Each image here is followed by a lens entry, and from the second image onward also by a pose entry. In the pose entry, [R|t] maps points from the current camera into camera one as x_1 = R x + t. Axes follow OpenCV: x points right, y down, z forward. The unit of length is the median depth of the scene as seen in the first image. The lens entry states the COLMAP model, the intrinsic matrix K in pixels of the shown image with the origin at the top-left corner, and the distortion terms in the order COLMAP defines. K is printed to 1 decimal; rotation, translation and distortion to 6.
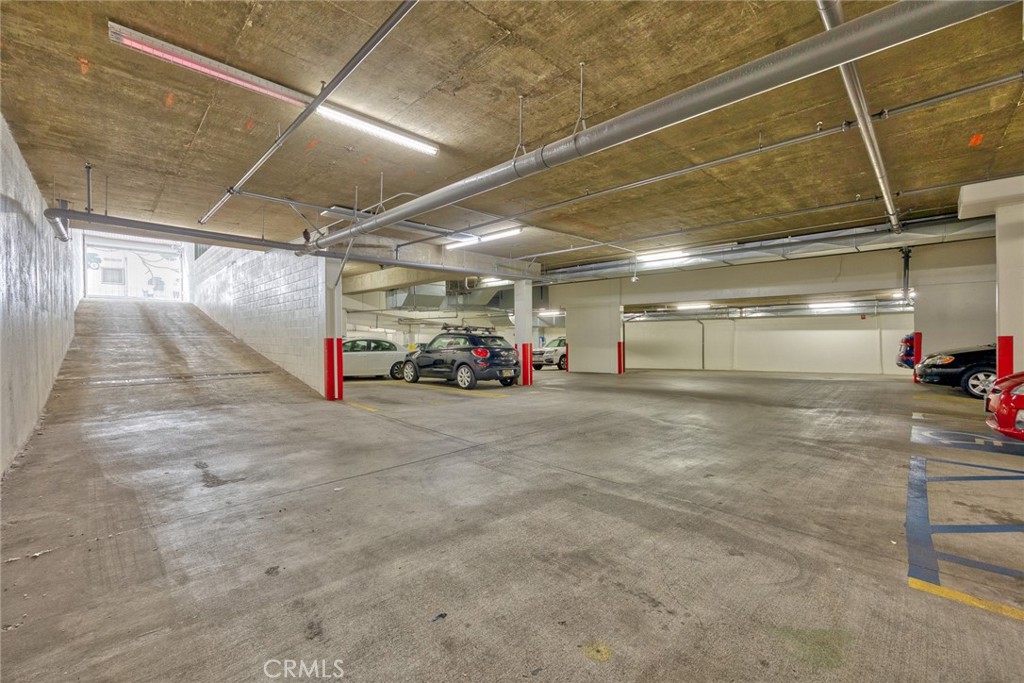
lens RADIAL K [[412.1, 0, 512.0], [0, 412.1, 341.5], [0, 0, 1]] dist [-0.001386, -0.000072]
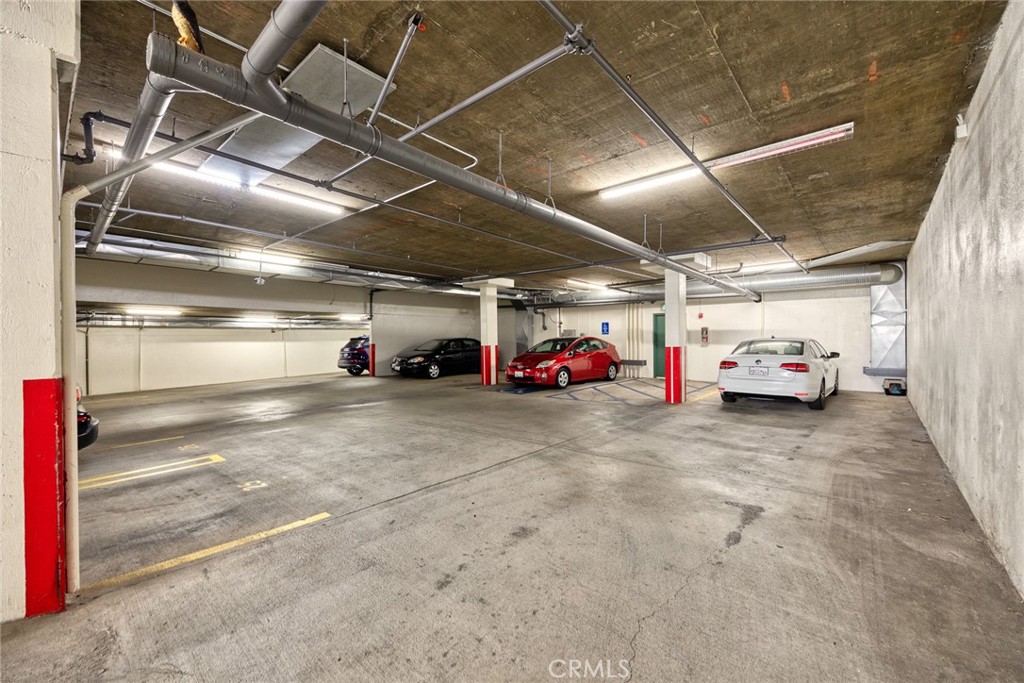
lens RADIAL K [[418.5, 0, 510.2], [0, 418.5, 344.0], [0, 0, 1]] dist [0.001291, 0.000092]
pose [[-0.079383, -0.006455, 0.996823, -1.476224], [0.025795, 0.999631, 0.008527, -0.051250], [-0.996510, 0.026390, -0.079187, 1.465079]]
